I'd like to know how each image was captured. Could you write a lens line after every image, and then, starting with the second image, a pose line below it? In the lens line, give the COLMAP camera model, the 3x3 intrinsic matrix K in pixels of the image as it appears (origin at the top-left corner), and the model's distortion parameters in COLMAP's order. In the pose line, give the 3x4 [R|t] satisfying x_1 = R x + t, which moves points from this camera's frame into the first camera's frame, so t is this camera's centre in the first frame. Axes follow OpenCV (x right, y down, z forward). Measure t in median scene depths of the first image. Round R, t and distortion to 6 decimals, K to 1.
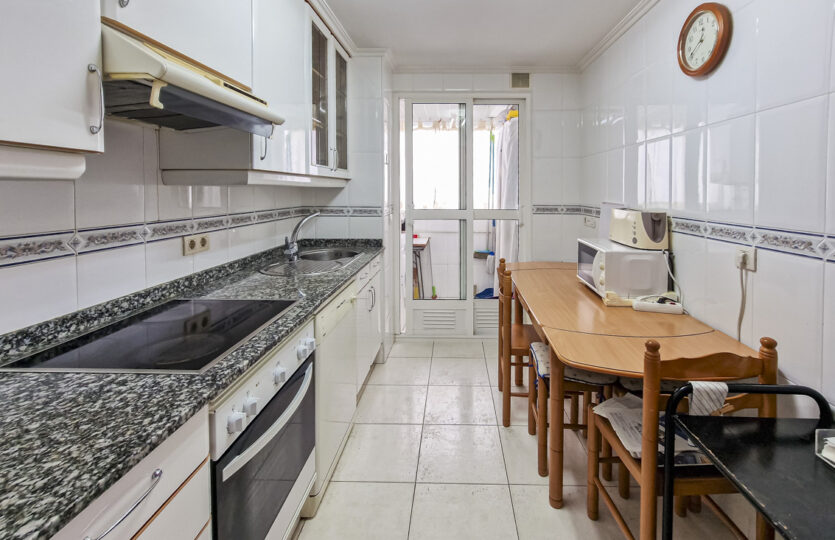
lens RADIAL K [[369.1, 0, 454.7], [0, 369.1, 194.7], [0, 0, 1]] dist [-0.011905, 0.001572]
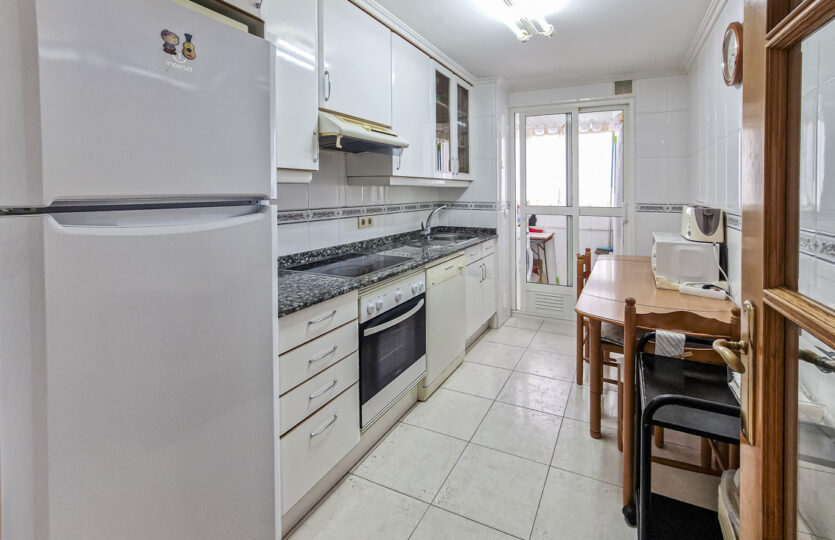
lens RADIAL K [[359.8, 0, 463.6], [0, 359.8, 194.0], [0, 0, 1]] dist [-0.010199, 0.001631]
pose [[0.922761, 0.003672, -0.385354, 0.175440], [-0.004591, 0.999988, -0.001464, 0.006415], [0.385344, 0.003120, 0.922768, -0.169812]]
